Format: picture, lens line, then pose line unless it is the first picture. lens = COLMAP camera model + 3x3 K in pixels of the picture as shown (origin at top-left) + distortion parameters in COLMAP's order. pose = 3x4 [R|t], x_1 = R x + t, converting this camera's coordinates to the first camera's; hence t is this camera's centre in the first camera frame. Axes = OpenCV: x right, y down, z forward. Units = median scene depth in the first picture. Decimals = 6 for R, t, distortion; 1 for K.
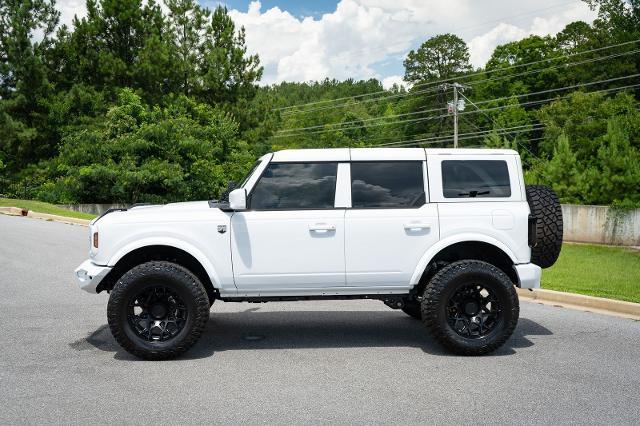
lens RADIAL K [[712.9, 0, 323.9], [0, 712.9, 231.7], [0, 0, 1]] dist [0.009856, 0.000000]
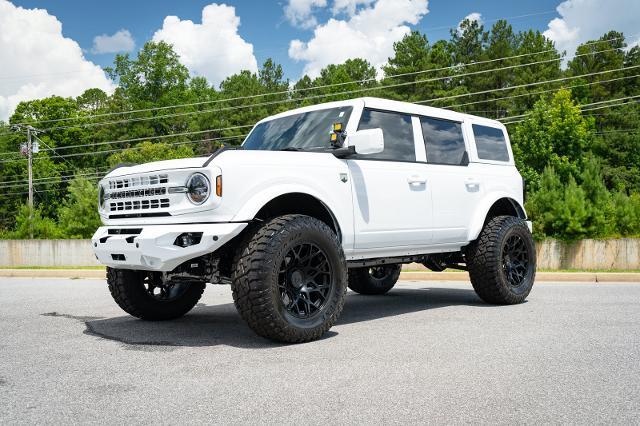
lens RADIAL K [[642.5, 0, 315.3], [0, 642.5, 221.7], [0, 0, 1]] dist [0.015924, 0.000000]
pose [[0.772728, -0.010800, 0.634646, -0.610248], [0.066645, 0.995709, -0.064200, 0.089084], [-0.631229, 0.091905, 0.770132, 0.421242]]
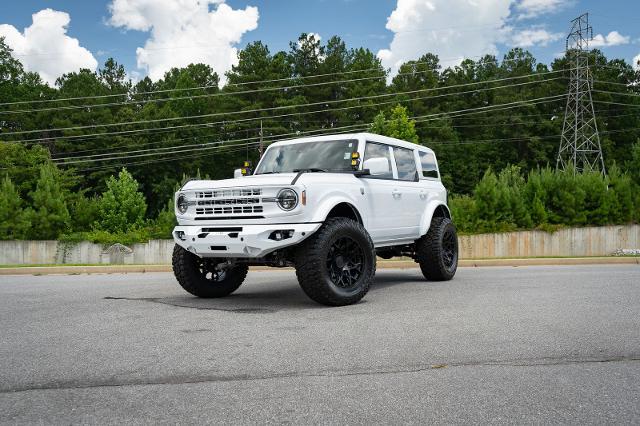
lens RADIAL K [[626.2, 0, 308.5], [0, 626.2, 216.8], [0, 0, 1]] dist [0.002948, 0.000000]
pose [[0.591827, -0.006887, 0.806035, -0.982906], [0.084105, 0.995033, -0.053252, 0.083152], [-0.801665, 0.099308, 0.589467, 0.433562]]
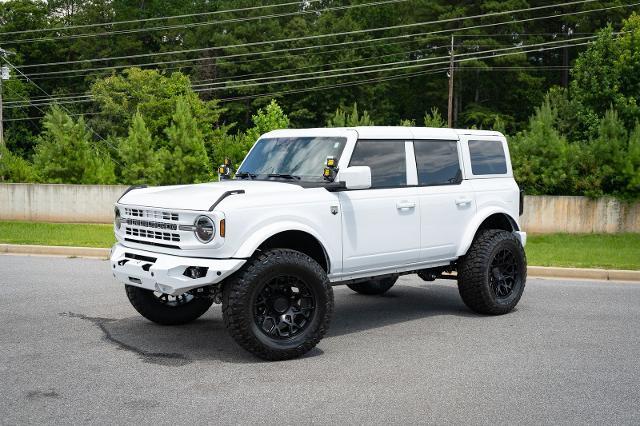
lens RADIAL K [[780.9, 0, 312.6], [0, 780.9, 233.5], [0, 0, 1]] dist [0.013641, 0.000000]
pose [[0.791479, -0.054990, 0.608718, -0.740605], [0.042824, 0.998486, 0.034520, -0.008514], [-0.609695, -0.001254, 0.792635, 0.200956]]
